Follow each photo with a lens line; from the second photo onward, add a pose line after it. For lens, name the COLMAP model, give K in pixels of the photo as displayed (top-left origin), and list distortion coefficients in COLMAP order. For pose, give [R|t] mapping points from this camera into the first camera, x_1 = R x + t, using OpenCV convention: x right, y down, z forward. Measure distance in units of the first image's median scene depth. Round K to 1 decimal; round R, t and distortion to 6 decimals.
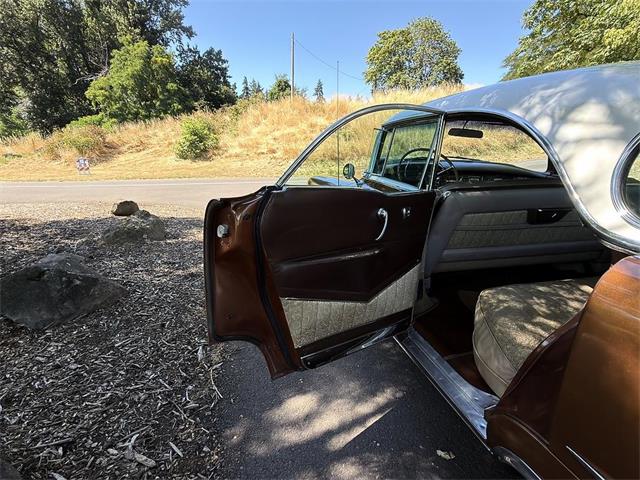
lens RADIAL K [[342.2, 0, 321.8], [0, 342.2, 236.8], [0, 0, 1]] dist [-0.000149, -0.001070]
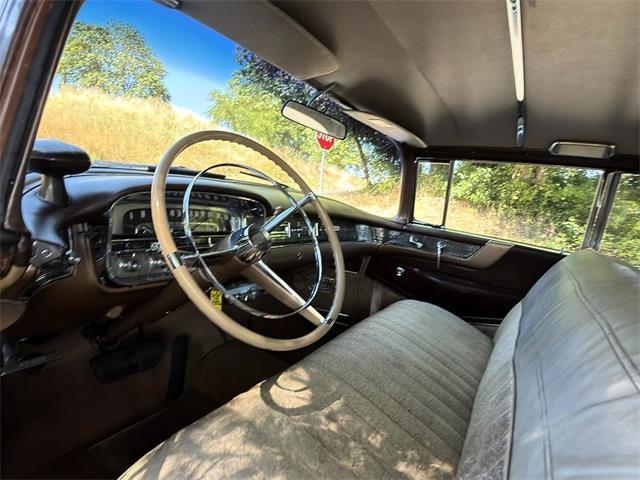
lens RADIAL K [[336.6, 0, 319.4], [0, 336.6, 237.5], [0, 0, 1]] dist [0.001473, -0.021115]
pose [[0.692467, -0.006352, 0.721421, 0.206273], [0.047527, 0.998191, -0.036831, -0.241382], [-0.719882, 0.059791, 0.691516, 1.159279]]
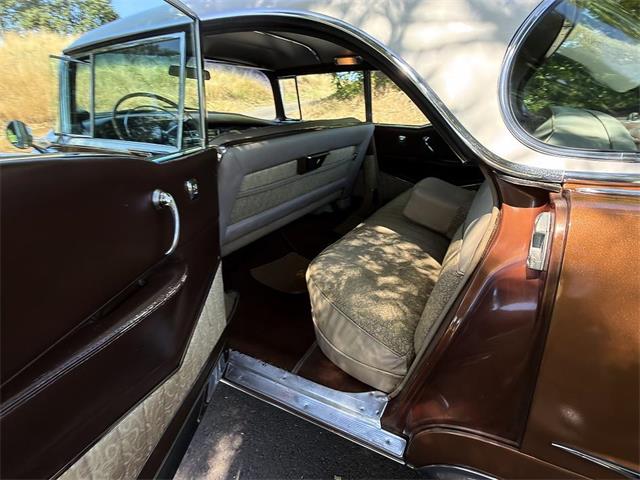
lens RADIAL K [[342.2, 0, 321.8], [0, 342.2, 236.8], [0, 0, 1]] dist [-0.000149, -0.001070]
pose [[0.679278, -0.287543, 0.675204, -0.016033], [0.214013, 0.957670, 0.192529, -0.049678], [-0.701982, 0.013721, 0.712062, 0.375394]]
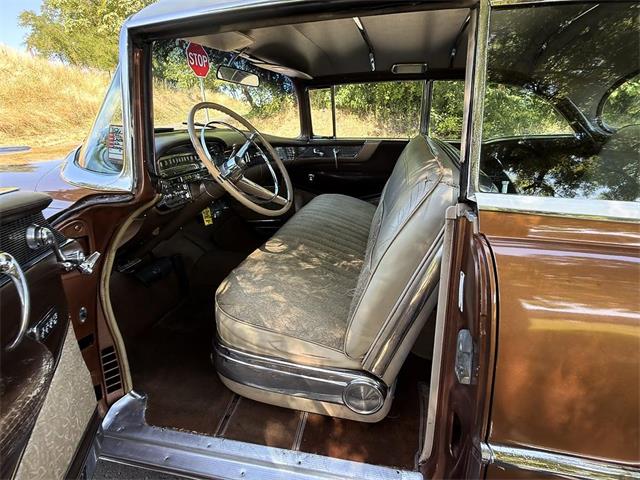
lens RADIAL K [[331.8, 0, 320.0], [0, 331.8, 240.0], [0, 0, 1]] dist [0.000928, -0.000126]
pose [[0.428274, -0.325086, 0.843149, -0.119558], [0.255132, 0.938589, 0.232291, -0.227933], [-0.866885, 0.115630, 0.484913, 1.028251]]
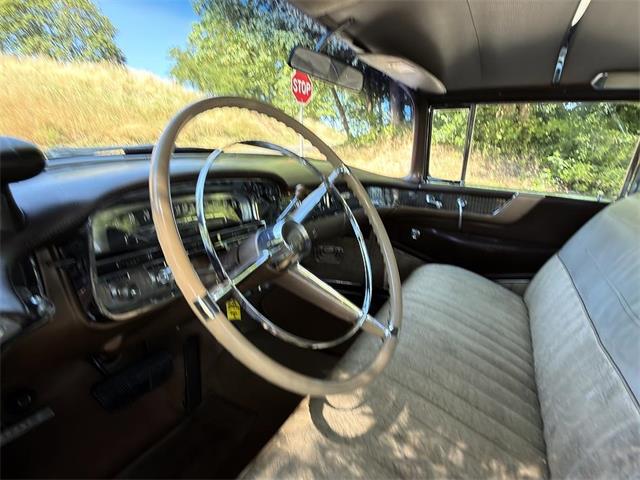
lens RADIAL K [[337.9, 0, 321.3], [0, 337.9, 233.0], [0, 0, 1]] dist [-0.002144, -0.008209]
pose [[0.646948, -0.157969, 0.745992, 0.235320], [0.146574, 0.985825, 0.081641, -0.284341], [-0.748314, 0.056526, 0.660932, 1.271741]]
